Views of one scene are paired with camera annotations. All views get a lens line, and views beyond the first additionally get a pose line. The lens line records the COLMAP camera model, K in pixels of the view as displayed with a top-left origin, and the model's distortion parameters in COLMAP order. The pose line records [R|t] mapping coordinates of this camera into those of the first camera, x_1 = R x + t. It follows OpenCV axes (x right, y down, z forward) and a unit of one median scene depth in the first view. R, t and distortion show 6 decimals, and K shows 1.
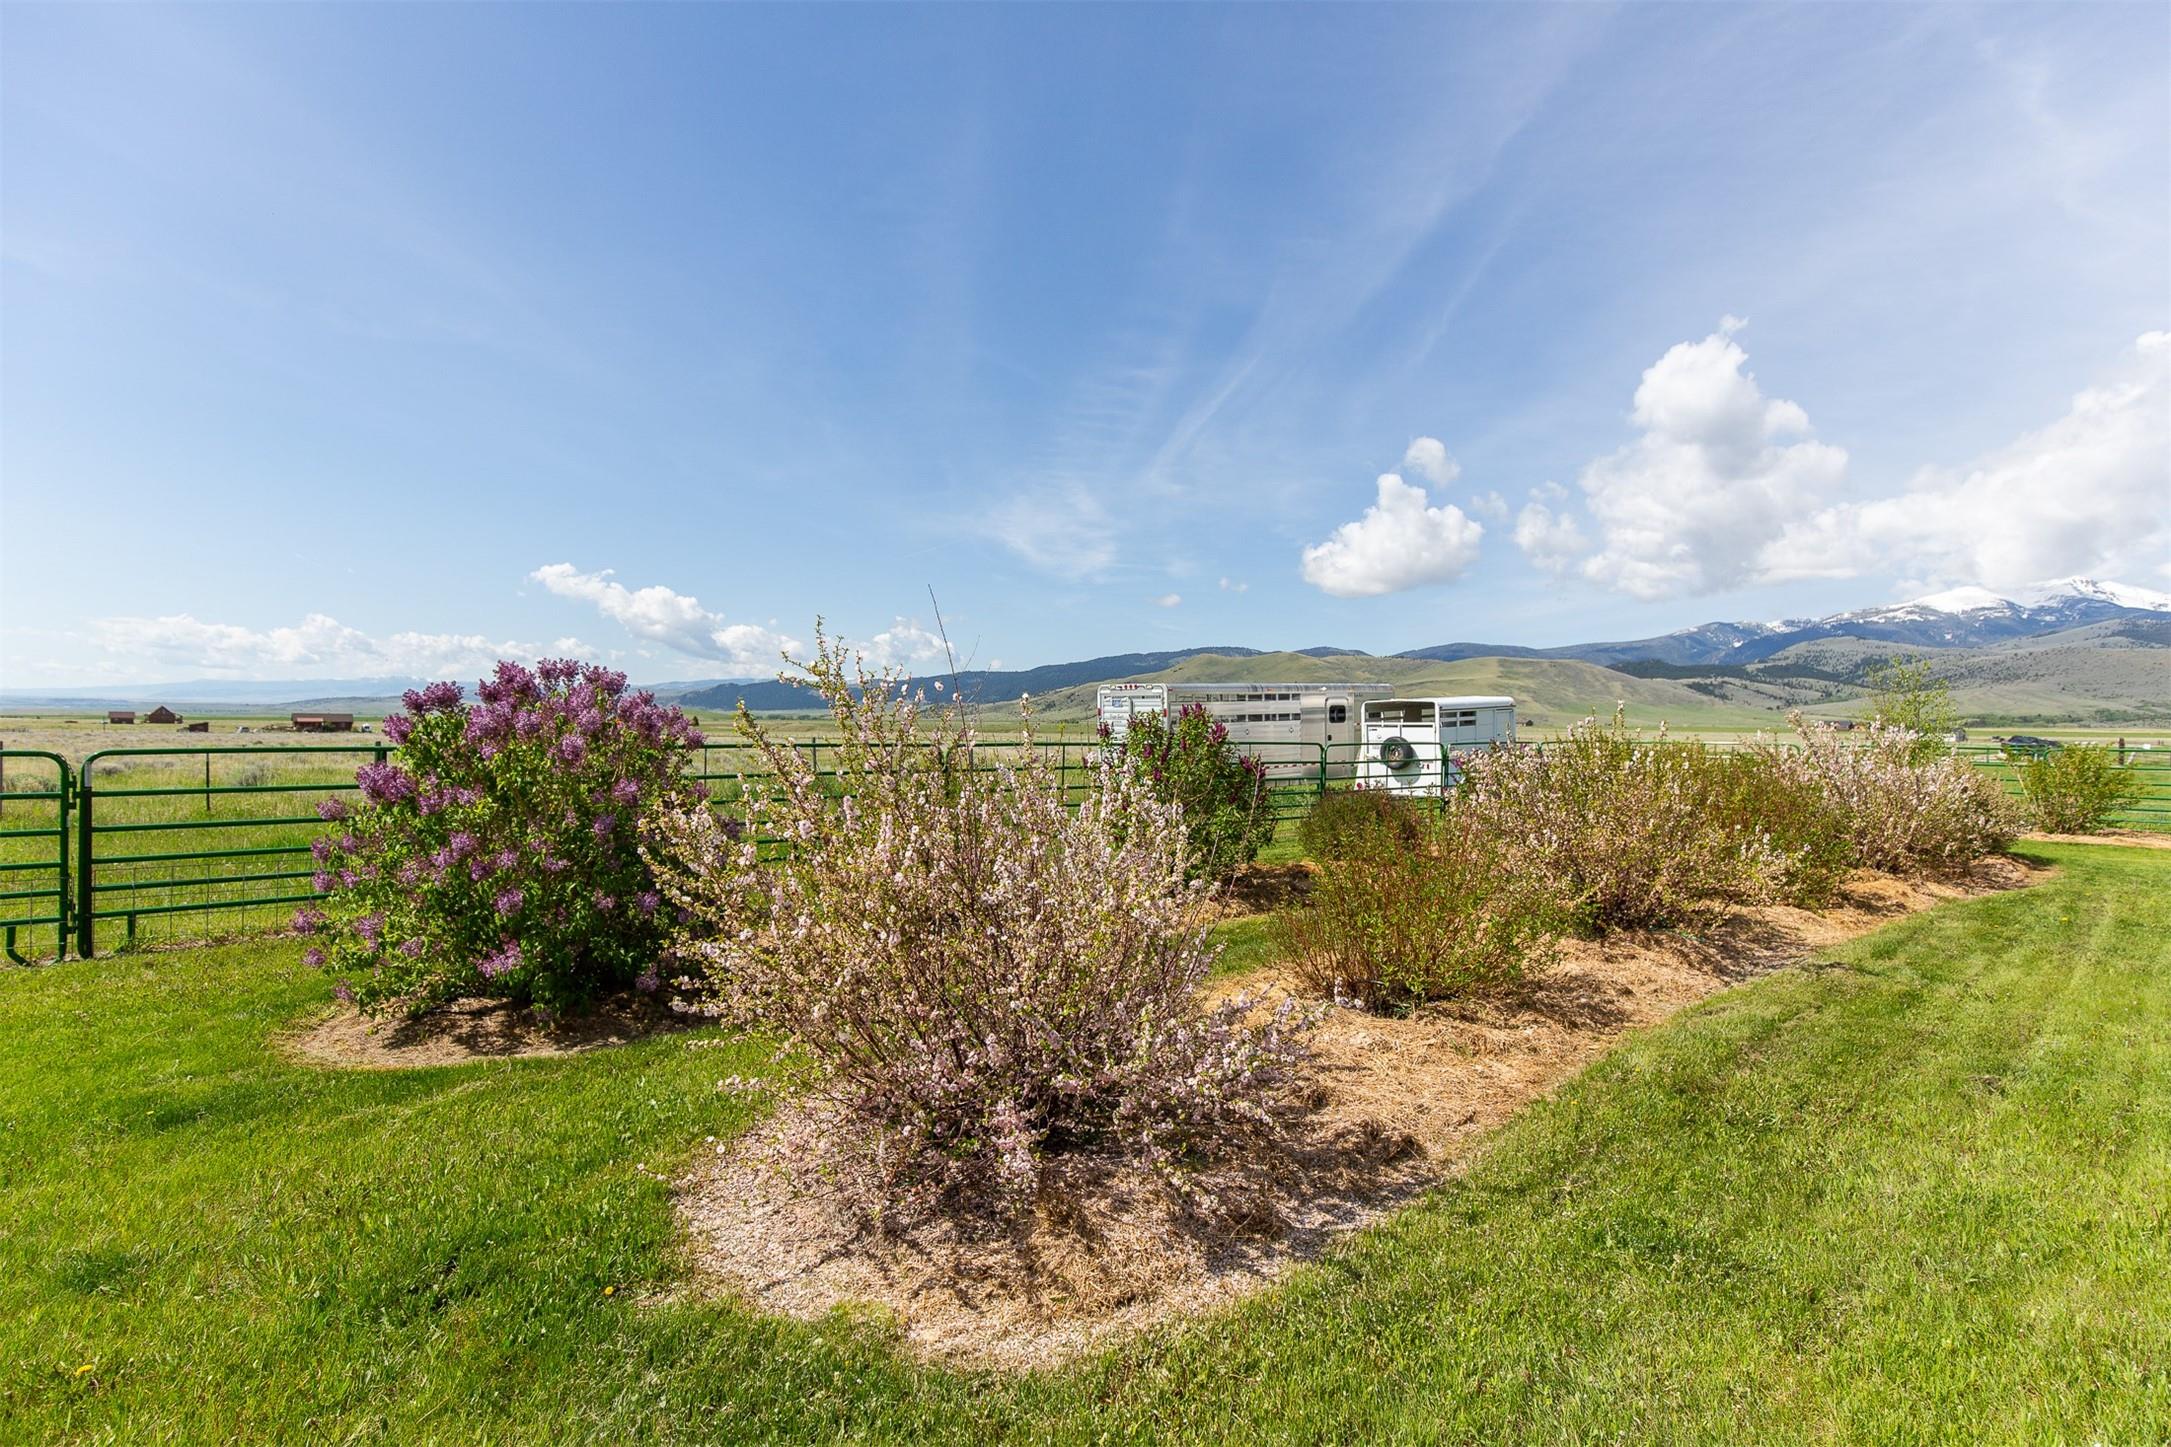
lens RADIAL K [[1028.9, 0, 1096.1], [0, 1028.9, 725.4], [0, 0, 1]] dist [-0.000721, 0.000343]
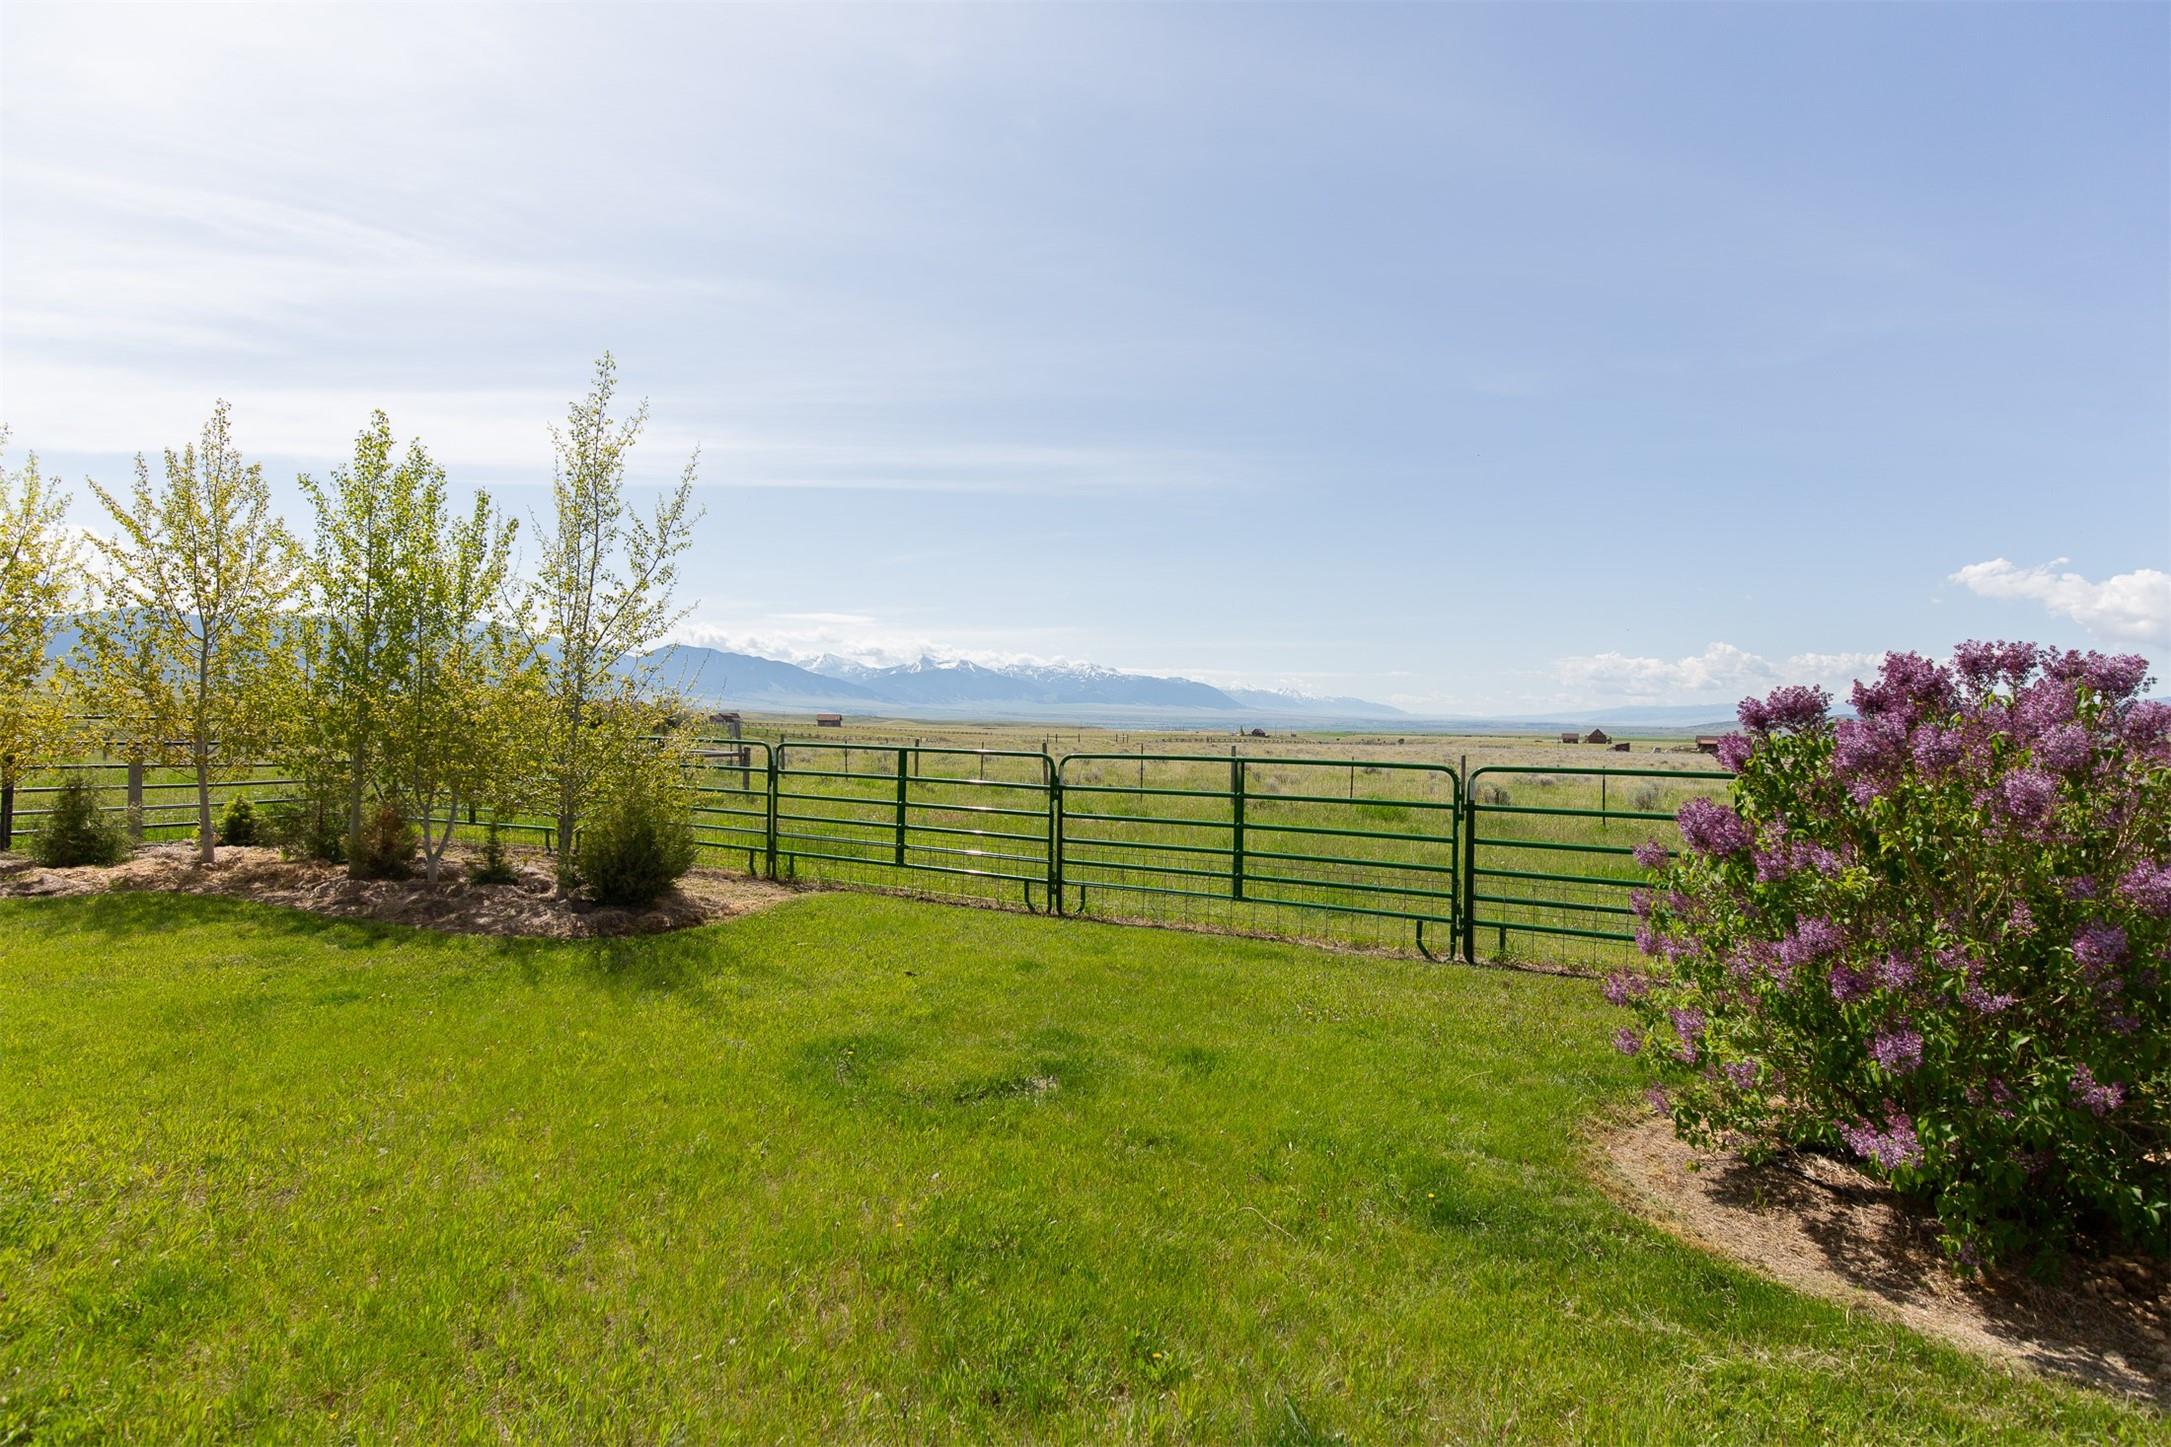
lens RADIAL K [[1028.9, 0, 1096.1], [0, 1028.9, 725.4], [0, 0, 1]] dist [-0.000721, 0.000343]
pose [[0.367446, -0.003225, -0.930039, -0.169628], [-0.017739, 0.999788, -0.010475, -0.000439], [0.929876, 0.020347, 0.367311, 0.315084]]
